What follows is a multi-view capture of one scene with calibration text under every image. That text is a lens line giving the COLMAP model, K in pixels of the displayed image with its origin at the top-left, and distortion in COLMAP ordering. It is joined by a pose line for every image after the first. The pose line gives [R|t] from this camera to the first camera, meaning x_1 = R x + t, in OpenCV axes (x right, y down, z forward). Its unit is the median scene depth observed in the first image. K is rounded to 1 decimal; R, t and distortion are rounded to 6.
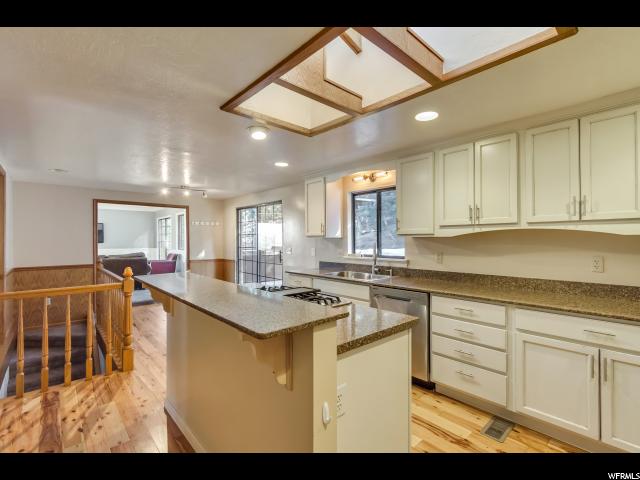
lens RADIAL K [[328.0, 0, 331.4], [0, 328.0, 238.7], [0, 0, 1]] dist [0.139385, 0.000052]
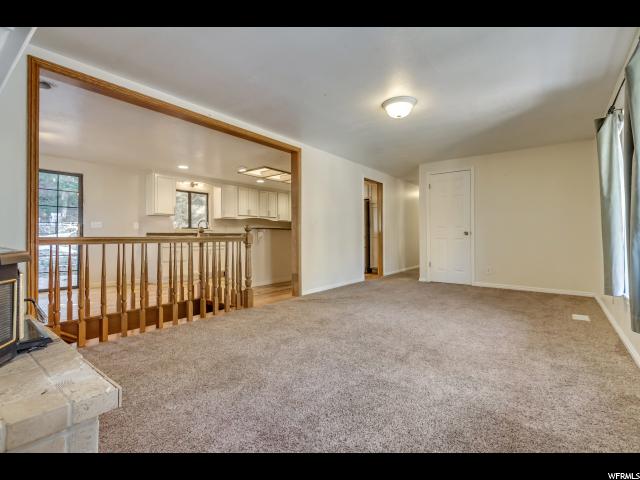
lens RADIAL K [[302.6, 0, 320.0], [0, 302.6, 240.0], [0, 0, 1]] dist [0.000680, 0.000256]
pose [[-0.137292, -0.013637, 0.990437, -2.199170], [0.001916, 0.999900, 0.014033, 0.130419], [-0.990529, 0.003824, -0.137252, 0.688383]]
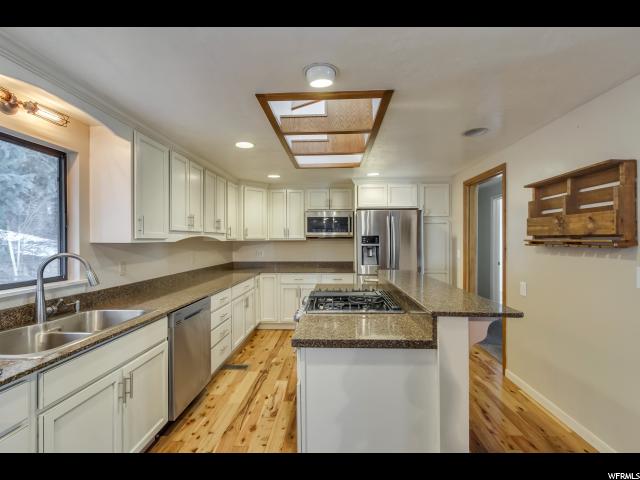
lens RADIAL K [[302.6, 0, 320.0], [0, 302.6, 240.0], [0, 0, 1]] dist [0.000680, 0.000256]
pose [[-0.675951, 0.003620, 0.736938, -0.587864], [0.004480, 0.999990, -0.000803, -0.009169], [-0.736933, 0.002758, -0.675960, 1.272394]]
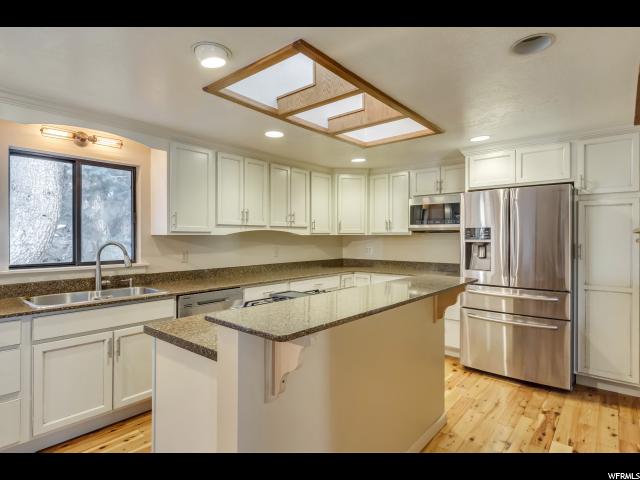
lens RADIAL K [[347.2, 0, 311.0], [0, 347.2, 239.8], [0, 0, 1]] dist [0.001477, 0.000119]
pose [[-0.081246, -0.006338, 0.996674, -0.773698], [-0.000432, 0.999980, 0.006324, 0.001900], [-0.996694, 0.000083, -0.081247, 0.803689]]
